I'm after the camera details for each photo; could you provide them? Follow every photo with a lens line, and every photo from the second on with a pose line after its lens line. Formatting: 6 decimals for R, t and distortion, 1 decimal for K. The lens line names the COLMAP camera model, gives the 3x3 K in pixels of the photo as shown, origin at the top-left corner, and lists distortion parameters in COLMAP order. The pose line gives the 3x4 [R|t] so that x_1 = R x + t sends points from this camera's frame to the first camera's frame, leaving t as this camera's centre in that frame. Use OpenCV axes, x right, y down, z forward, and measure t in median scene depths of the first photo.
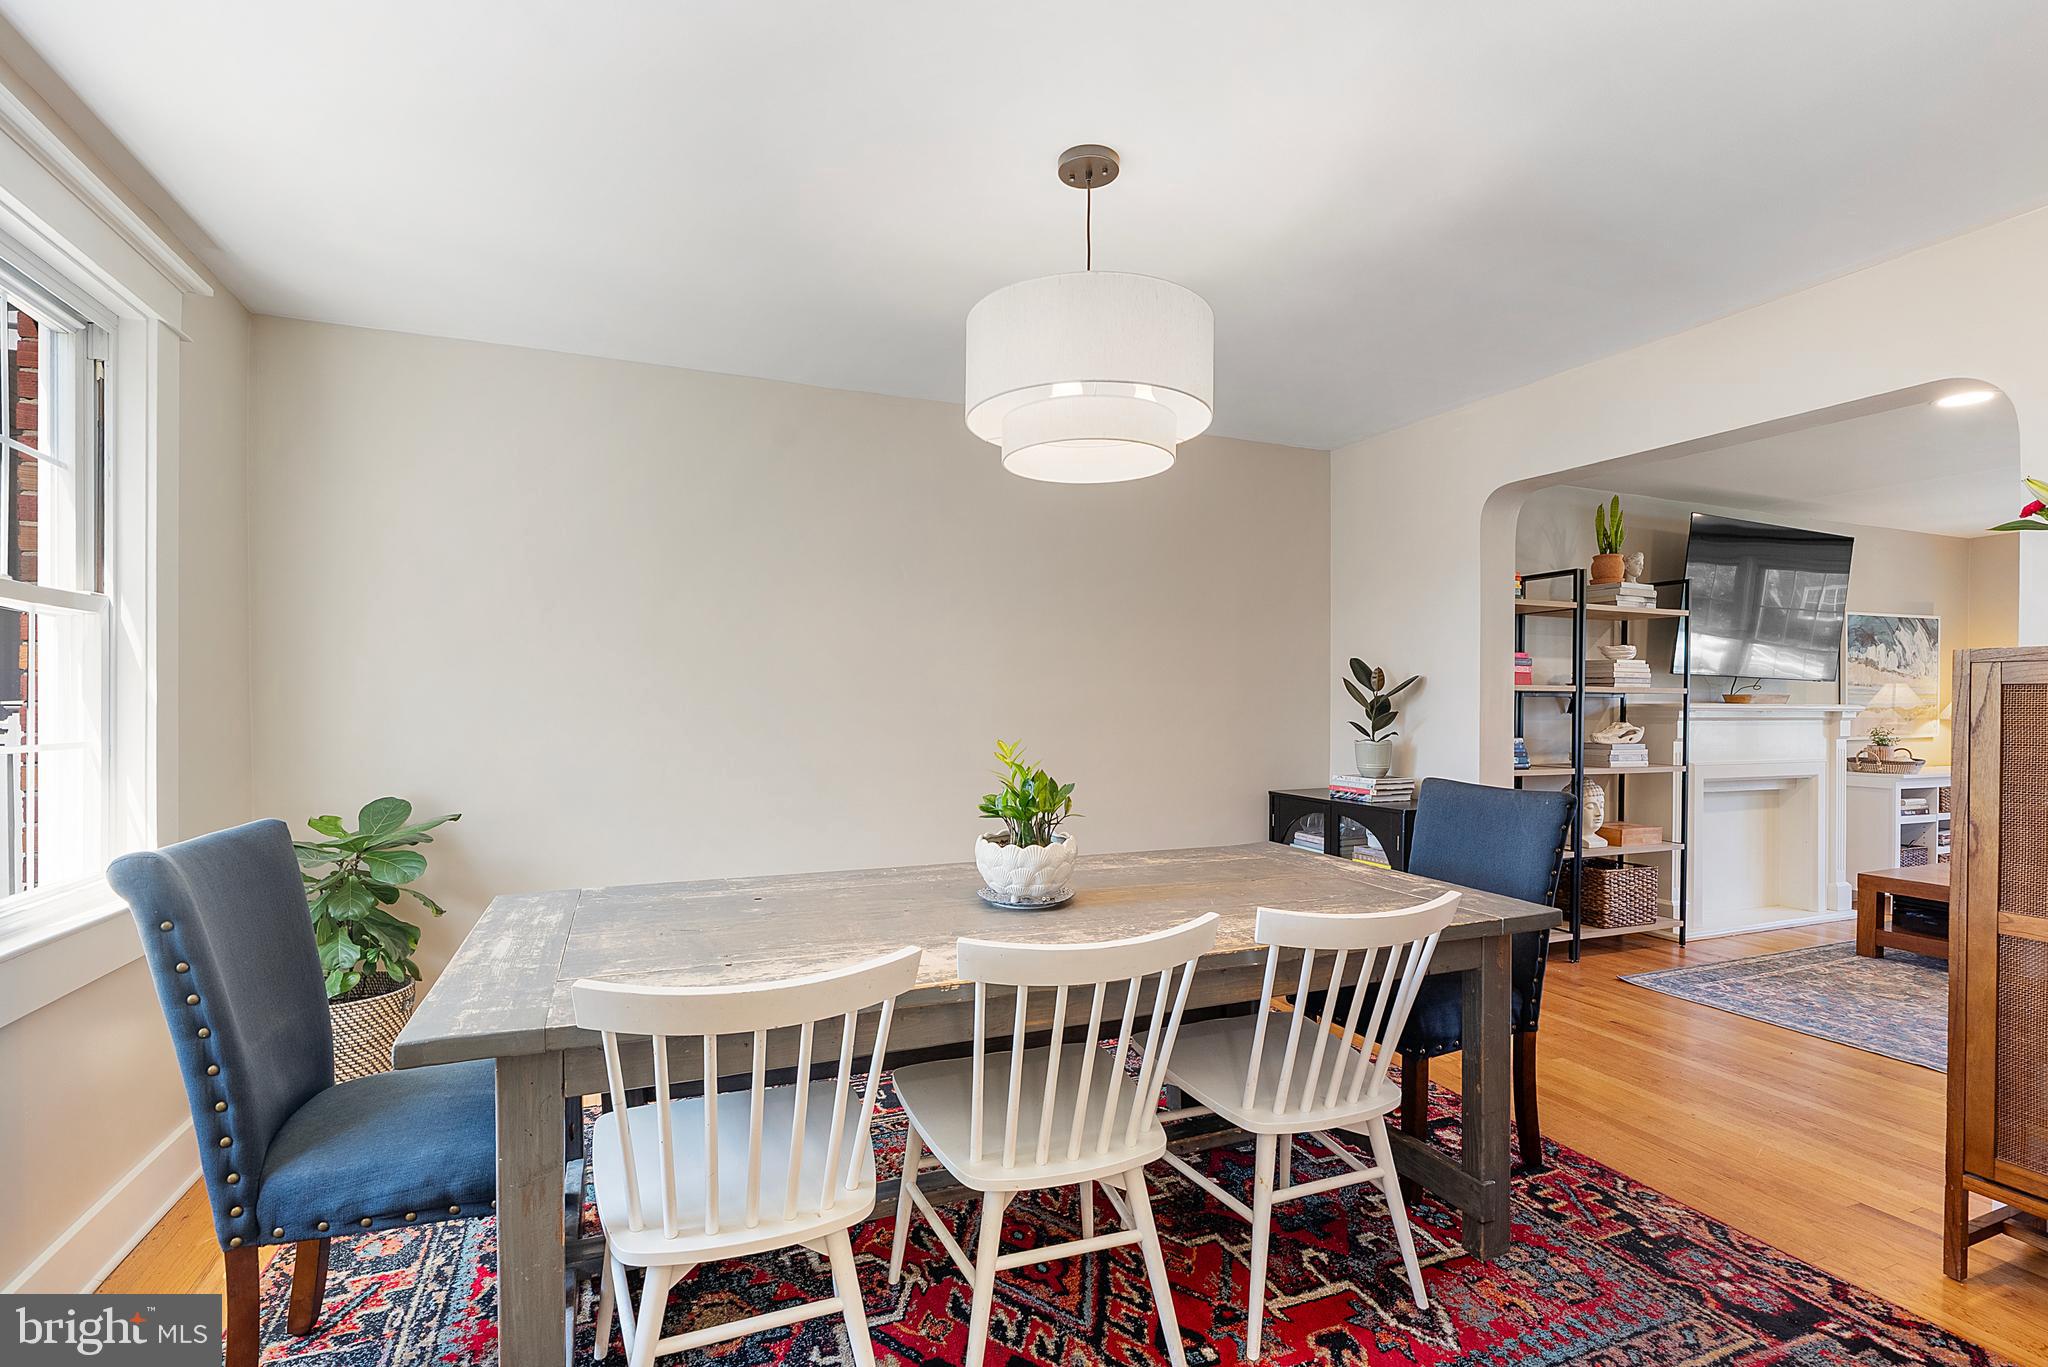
lens RADIAL K [[932.5, 0, 1021.0], [0, 932.5, 715.0], [0, 0, 1]] dist [-0.008575, 0.004050]
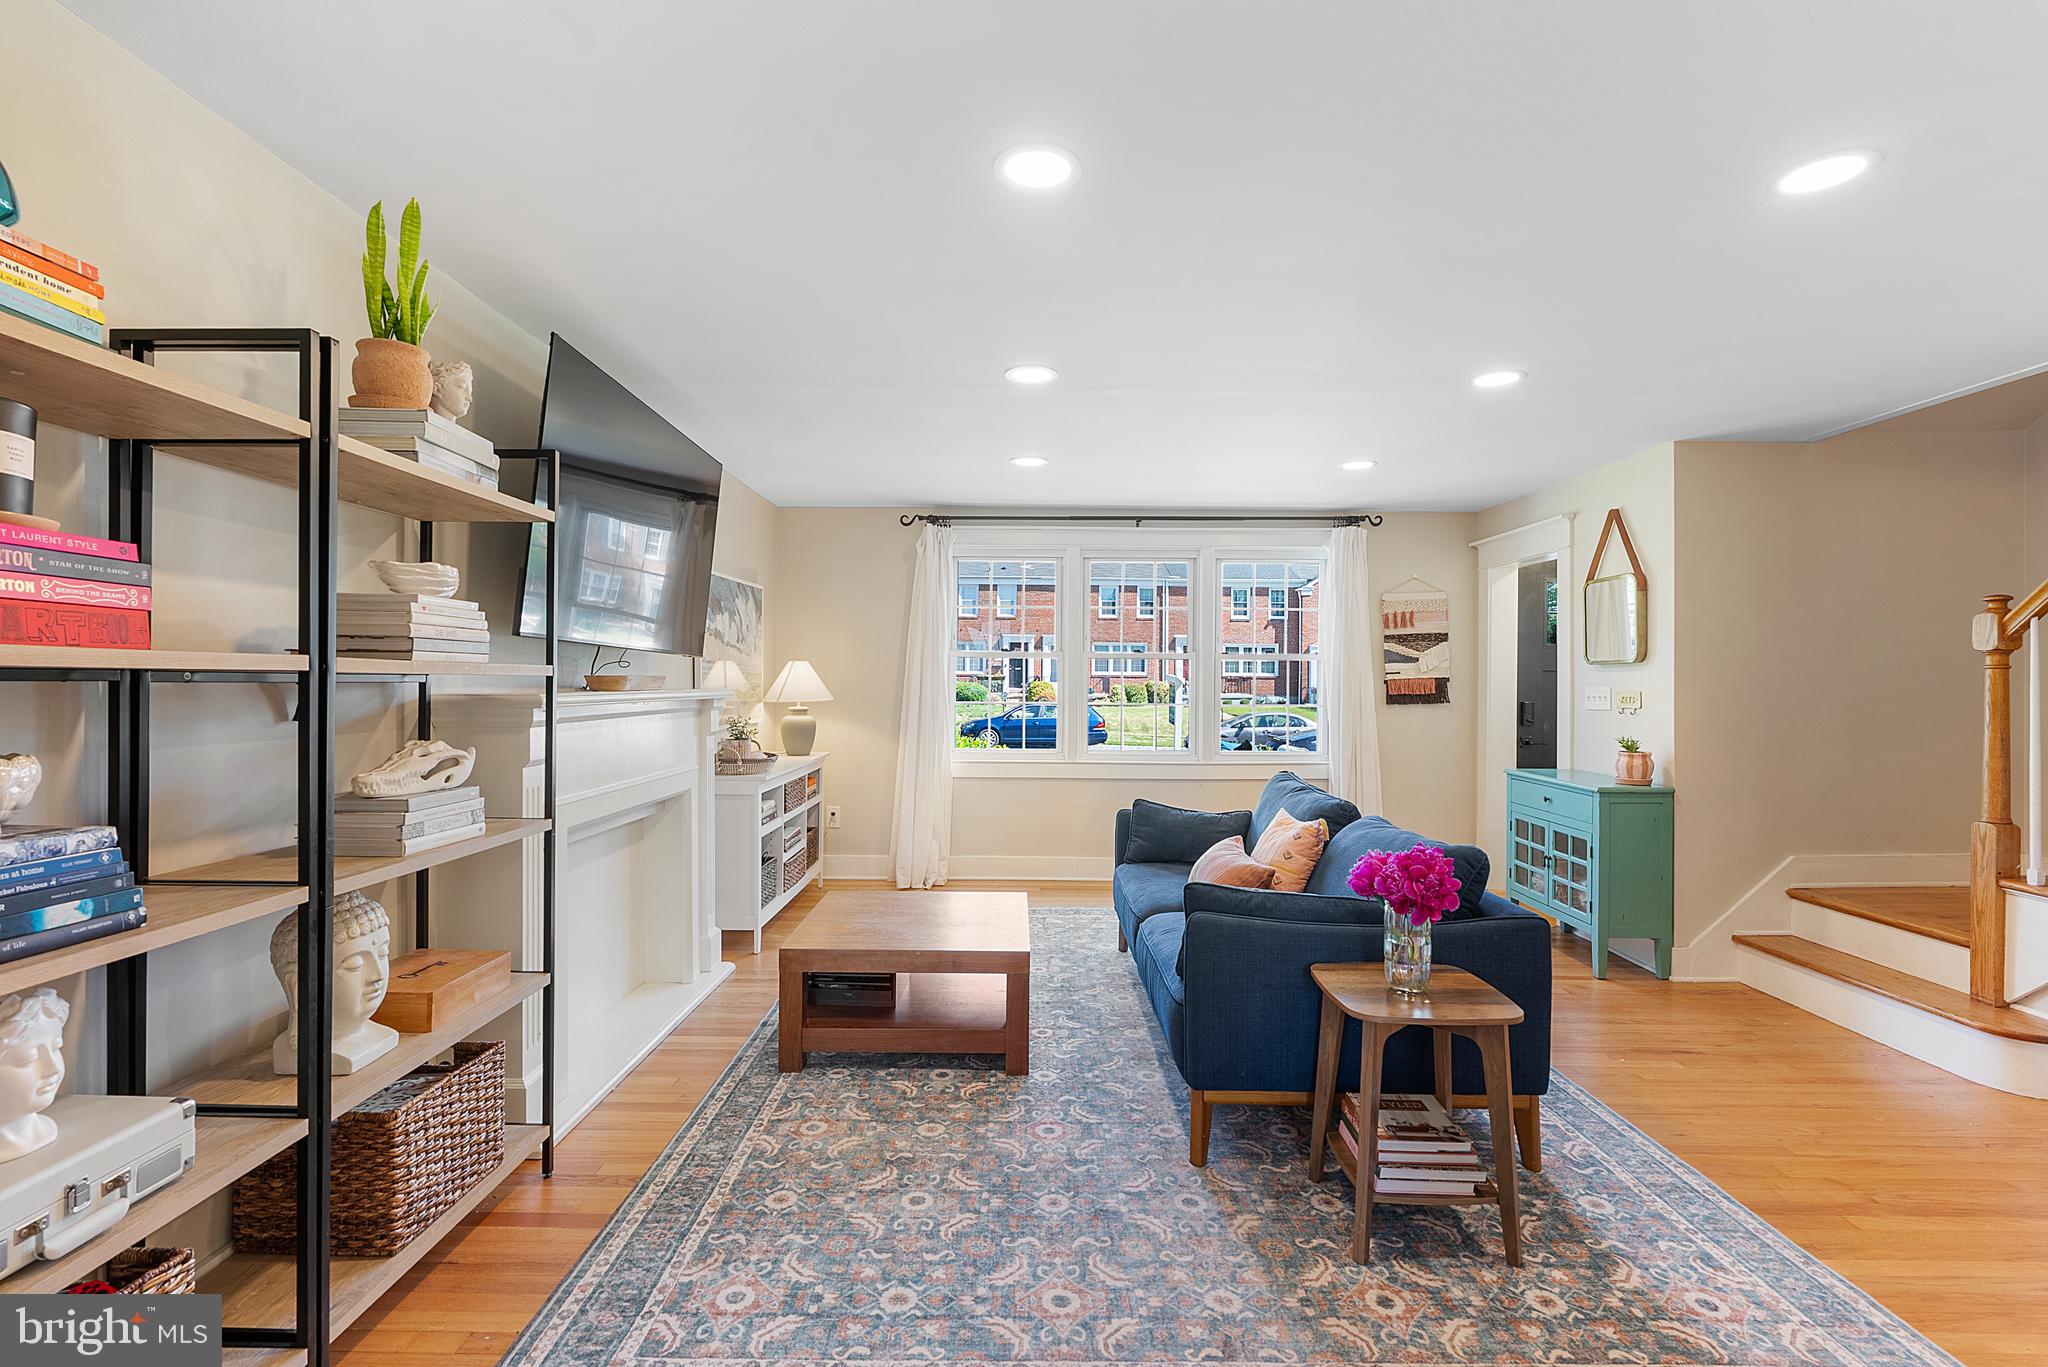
lens RADIAL K [[932.5, 0, 1020.8], [0, 932.5, 682.7], [0, 0, 1]] dist [-0.008575, 0.004050]
pose [[0.388849, -0.004344, 0.921291, 0.352716], [0.005477, 0.999982, 0.002404, -0.018886], [-0.921285, 0.004112, 0.388866, 0.574039]]
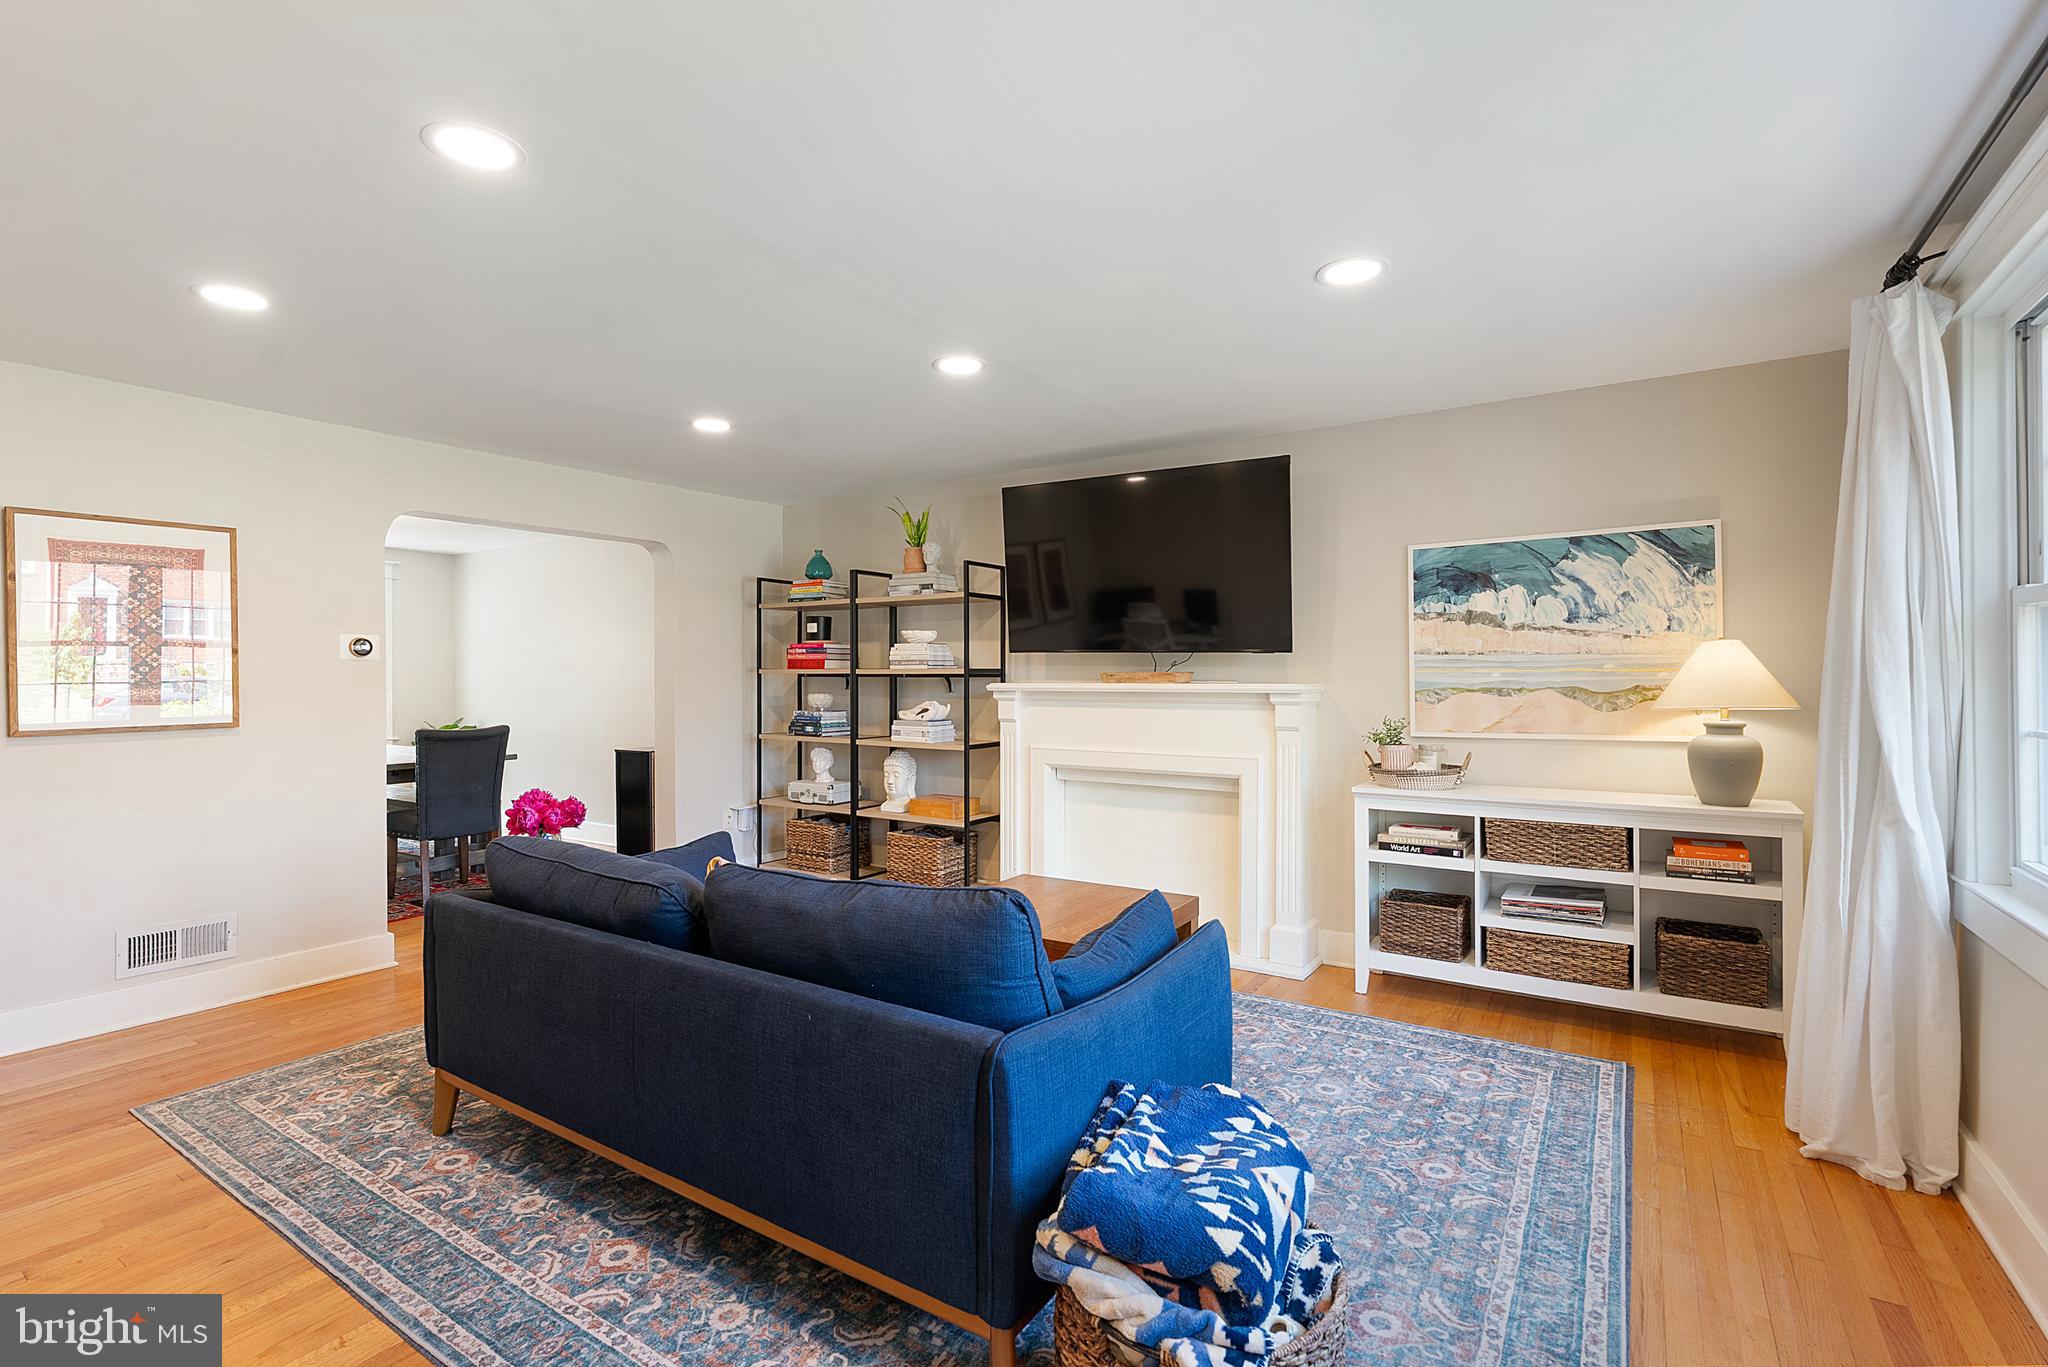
lens RADIAL K [[932.5, 0, 1027.5], [0, 932.5, 677.0], [0, 0, 1]] dist [-0.008575, 0.004050]
pose [[0.569360, -0.005797, -0.822068, 1.627907], [-0.003685, 0.999947, -0.009603, -0.010318], [0.822080, 0.008497, 0.569309, 0.486938]]
